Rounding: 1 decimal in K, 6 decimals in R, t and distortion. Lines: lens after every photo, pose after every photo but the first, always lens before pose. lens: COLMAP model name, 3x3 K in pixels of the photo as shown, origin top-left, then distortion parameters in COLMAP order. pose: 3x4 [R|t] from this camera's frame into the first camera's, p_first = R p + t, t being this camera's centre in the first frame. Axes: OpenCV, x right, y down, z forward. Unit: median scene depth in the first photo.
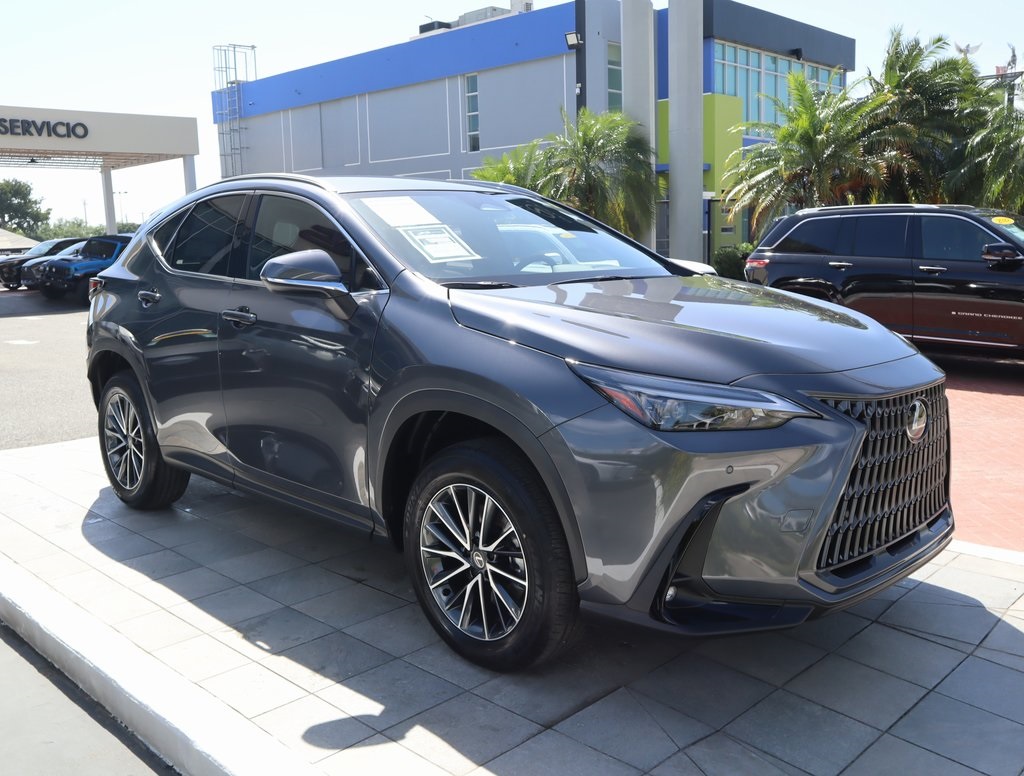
lens RADIAL K [[934.0, 0, 517.2], [0, 934.0, 405.7], [0, 0, 1]] dist [-0.101329, 0.105881]
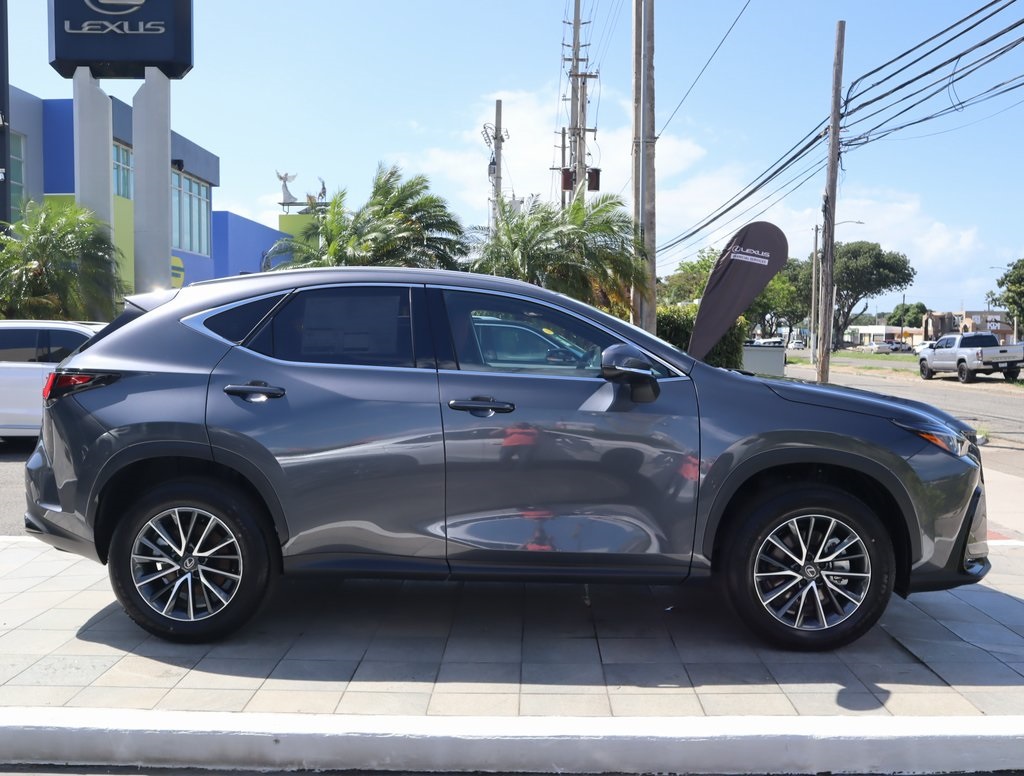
lens RADIAL K [[934.0, 0, 517.2], [0, 934.0, 405.7], [0, 0, 1]] dist [-0.101329, 0.105881]
pose [[0.727787, -0.023841, 0.685388, -1.153652], [0.100794, 0.992261, -0.072513, -0.018962], [-0.678355, 0.121857, 0.724558, 0.251365]]
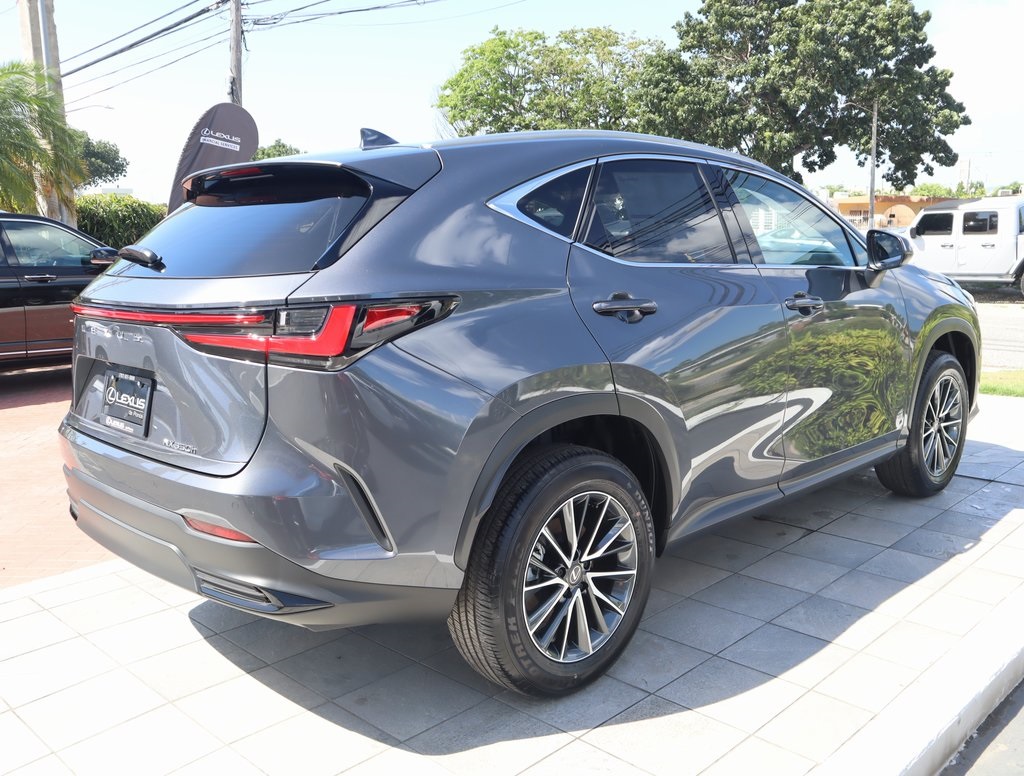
lens RADIAL K [[934.0, 0, 517.2], [0, 934.0, 405.7], [0, 0, 1]] dist [-0.101329, 0.105881]
pose [[0.006517, -0.169470, 0.985514, -1.426940], [0.193271, 0.967165, 0.165037, -0.238460], [-0.981124, 0.189396, 0.039056, 1.474687]]
